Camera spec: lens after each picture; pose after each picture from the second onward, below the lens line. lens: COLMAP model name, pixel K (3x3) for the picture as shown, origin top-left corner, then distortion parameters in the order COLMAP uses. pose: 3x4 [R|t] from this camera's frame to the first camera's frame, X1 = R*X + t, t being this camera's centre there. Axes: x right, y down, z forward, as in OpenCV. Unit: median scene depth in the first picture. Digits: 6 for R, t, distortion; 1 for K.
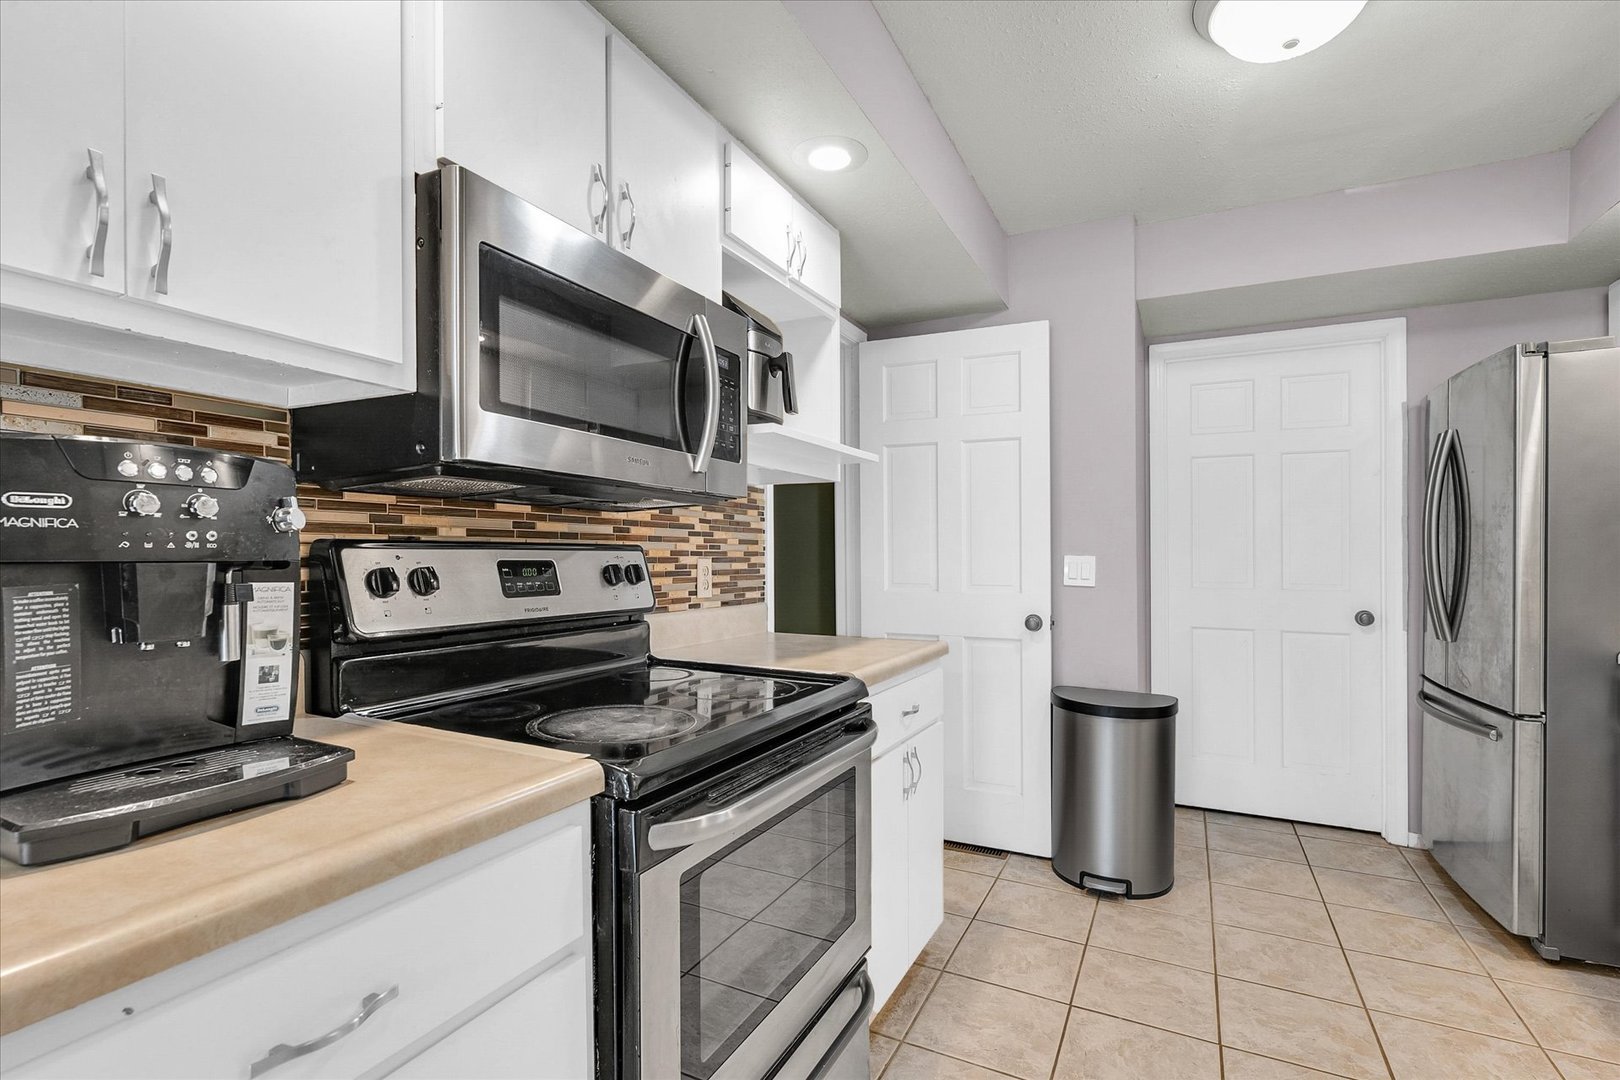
lens RADIAL K [[771.6, 0, 781.1], [0, 771.6, 553.1], [0, 0, 1]] dist [0.002145, -0.001502]
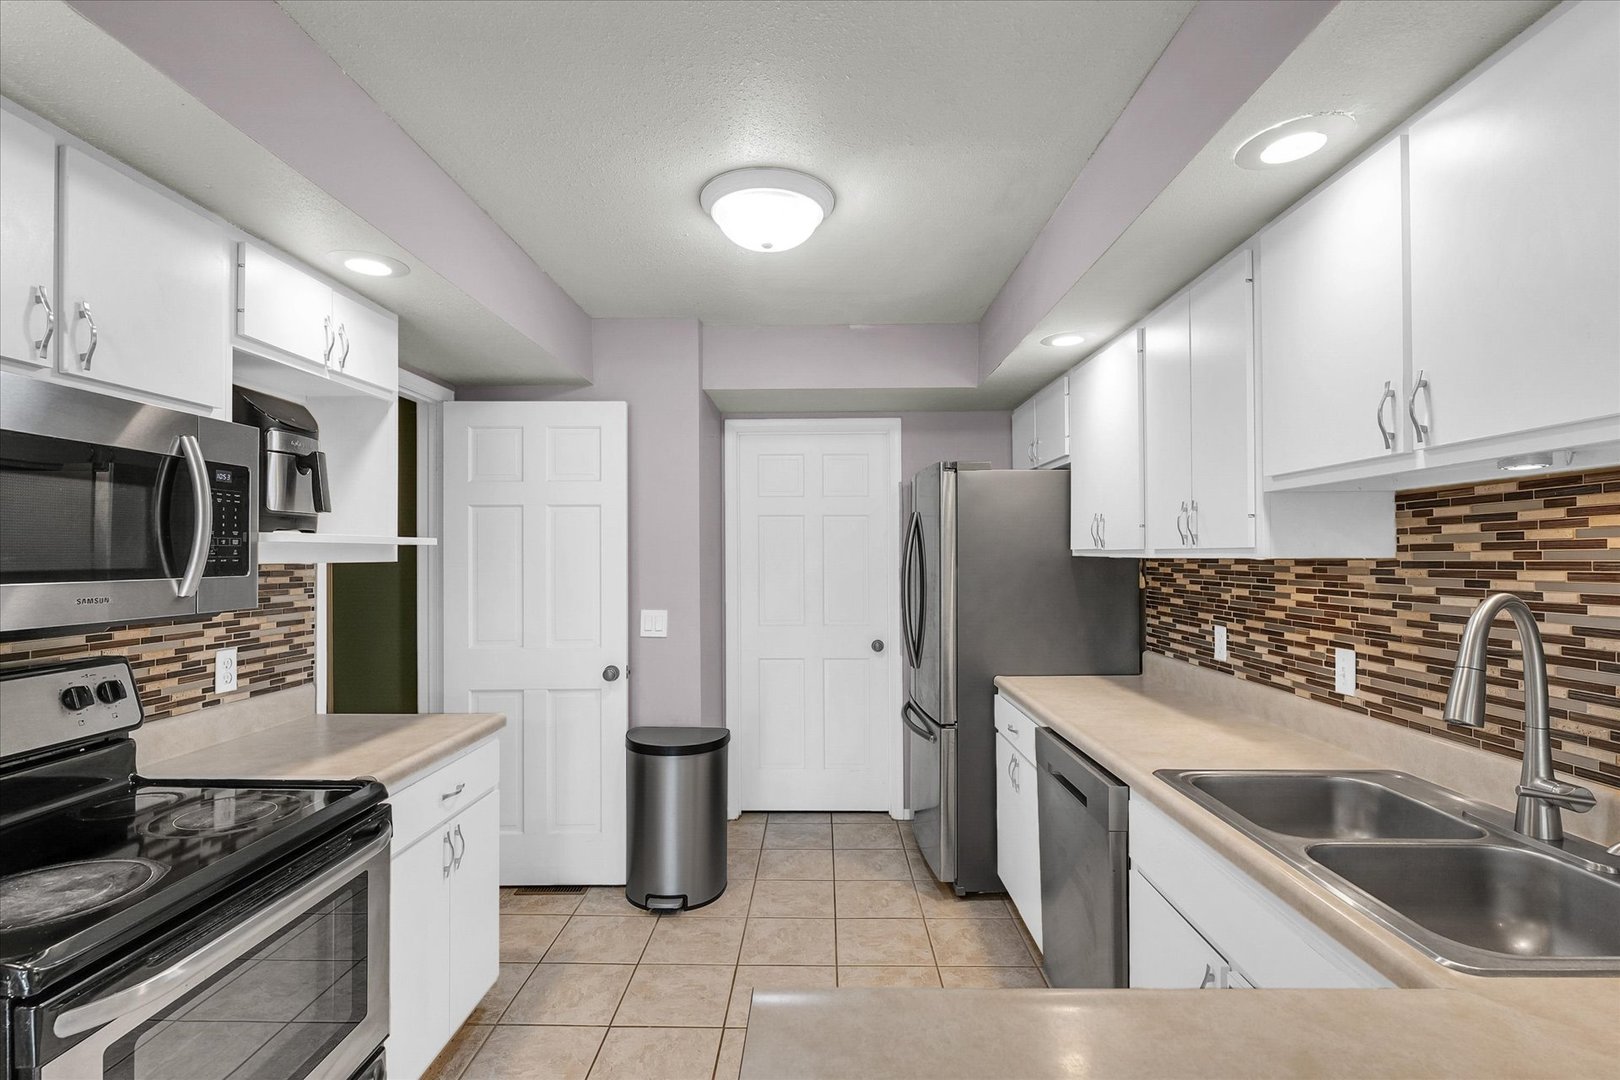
lens RADIAL K [[771.6, 0, 811.0], [0, 771.6, 541.9], [0, 0, 1]] dist [0.002145, -0.001502]
pose [[0.891072, 0.005339, 0.453831, 0.100452], [0.001996, 0.999875, -0.015682, -0.101765], [-0.453858, 0.014879, 0.890950, -0.149003]]
